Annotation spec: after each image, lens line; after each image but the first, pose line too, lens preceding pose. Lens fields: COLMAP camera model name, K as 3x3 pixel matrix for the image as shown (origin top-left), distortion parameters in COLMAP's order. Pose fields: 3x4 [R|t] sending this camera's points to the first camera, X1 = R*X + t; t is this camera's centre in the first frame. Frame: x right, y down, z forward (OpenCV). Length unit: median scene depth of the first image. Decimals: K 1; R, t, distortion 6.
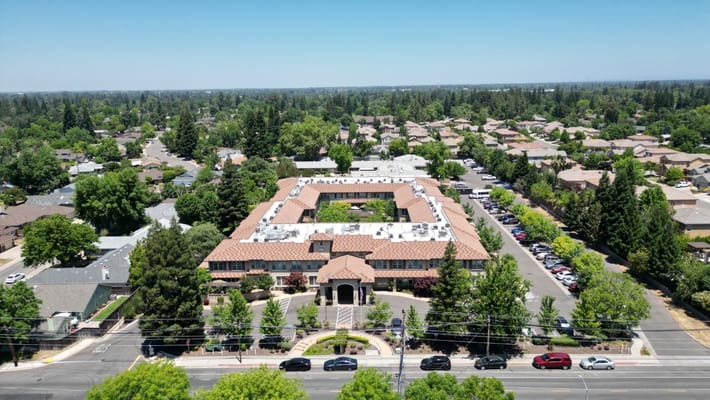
lens RADIAL K [[498.7, 0, 355.0], [0, 498.7, 200.0], [0, 0, 1]] dist [0.075740, -0.078341]
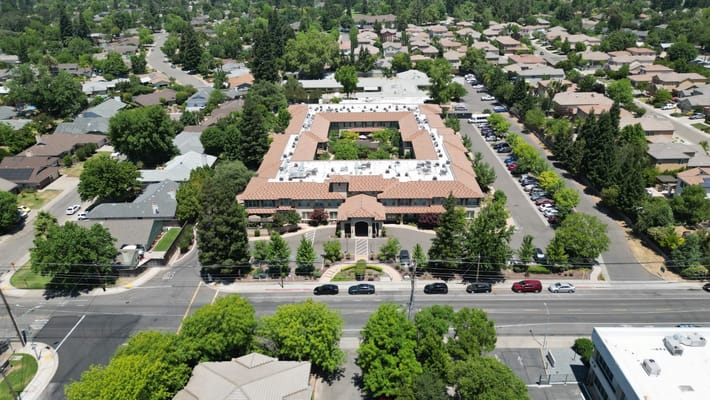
lens RADIAL K [[498.7, 0, 355.0], [0, 498.7, 200.0], [0, 0, 1]] dist [0.075740, -0.078341]
pose [[0.999965, -0.005660, 0.006200, -0.031543], [0.004239, 0.977912, 0.208974, -0.097834], [-0.007246, -0.208940, 0.977902, -0.119003]]
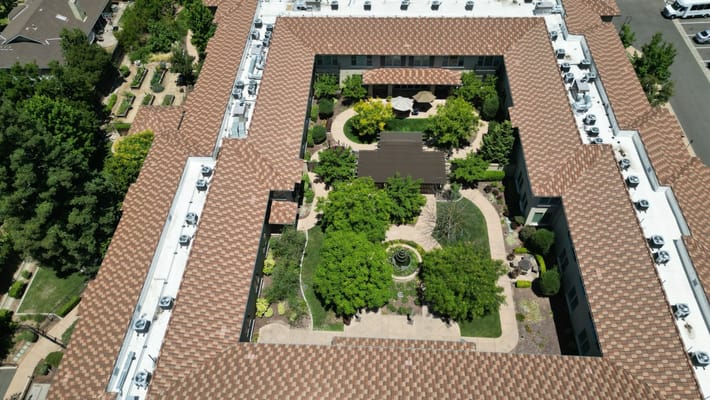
lens RADIAL K [[498.7, 0, 355.0], [0, 498.7, 200.0], [0, 0, 1]] dist [0.075740, -0.078341]
pose [[0.999289, 0.004724, -0.037396, -0.029983], [0.019657, 0.781211, 0.623957, -0.229437], [0.032161, -0.624249, 0.780563, 0.806199]]
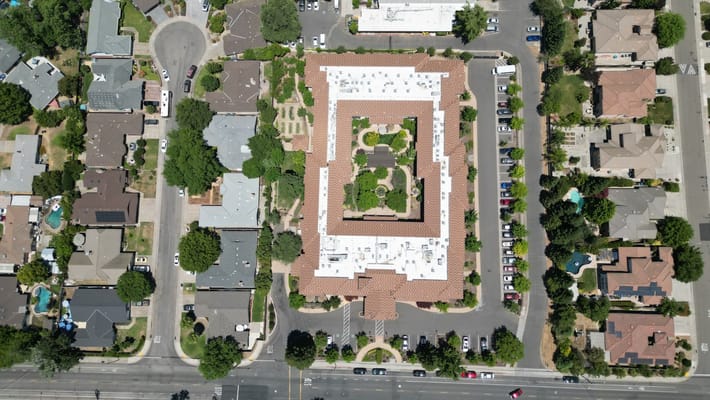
lens RADIAL K [[498.7, 0, 355.0], [0, 498.7, 200.0], [0, 0, 1]] dist [0.075740, -0.078341]
pose [[0.999925, -0.005037, -0.011184, -0.068320], [0.012249, 0.361768, 0.932188, -1.308553], [-0.000650, -0.932255, 0.361802, 0.539291]]
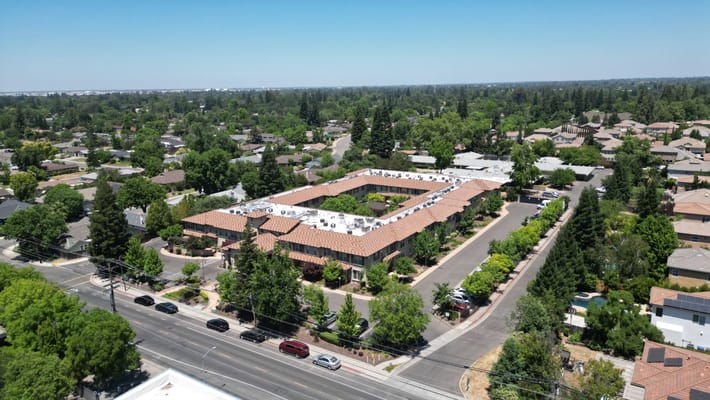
lens RADIAL K [[498.7, 0, 355.0], [0, 498.7, 200.0], [0, 0, 1]] dist [0.075740, -0.078341]
pose [[0.849837, 0.119472, -0.513327, 0.600475], [-0.112872, 0.992628, 0.044159, -0.031403], [0.514818, 0.020412, 0.857056, 0.090343]]
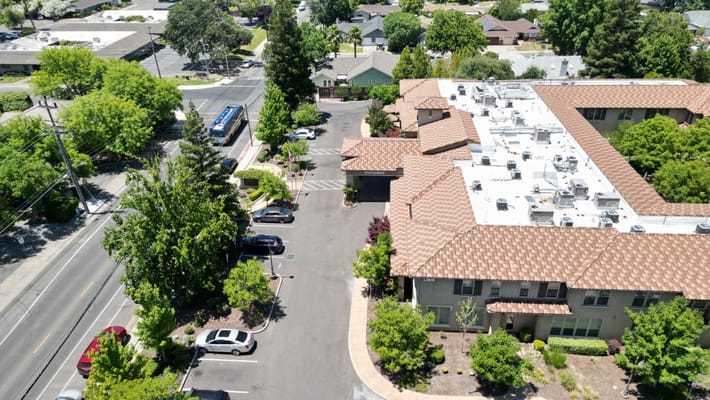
lens RADIAL K [[498.7, 0, 355.0], [0, 498.7, 200.0], [0, 0, 1]] dist [0.075740, -0.078341]
pose [[-0.024729, 0.510690, -0.859409, 0.477216], [-0.213655, 0.837110, 0.503586, -0.110205], [0.976596, 0.196070, 0.088410, 0.706691]]
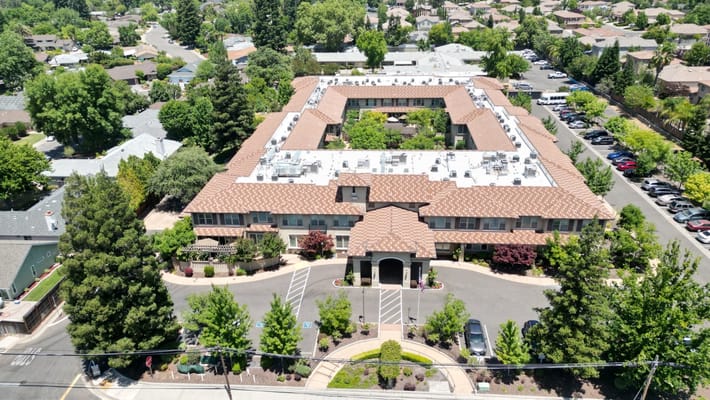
lens RADIAL K [[498.7, 0, 355.0], [0, 498.7, 200.0], [0, 0, 1]] dist [0.075740, -0.078341]
pose [[0.999007, 0.017263, -0.041071, -0.031106], [-0.008024, 0.976520, 0.215276, -0.035866], [0.043823, -0.214733, 0.975689, 0.275620]]
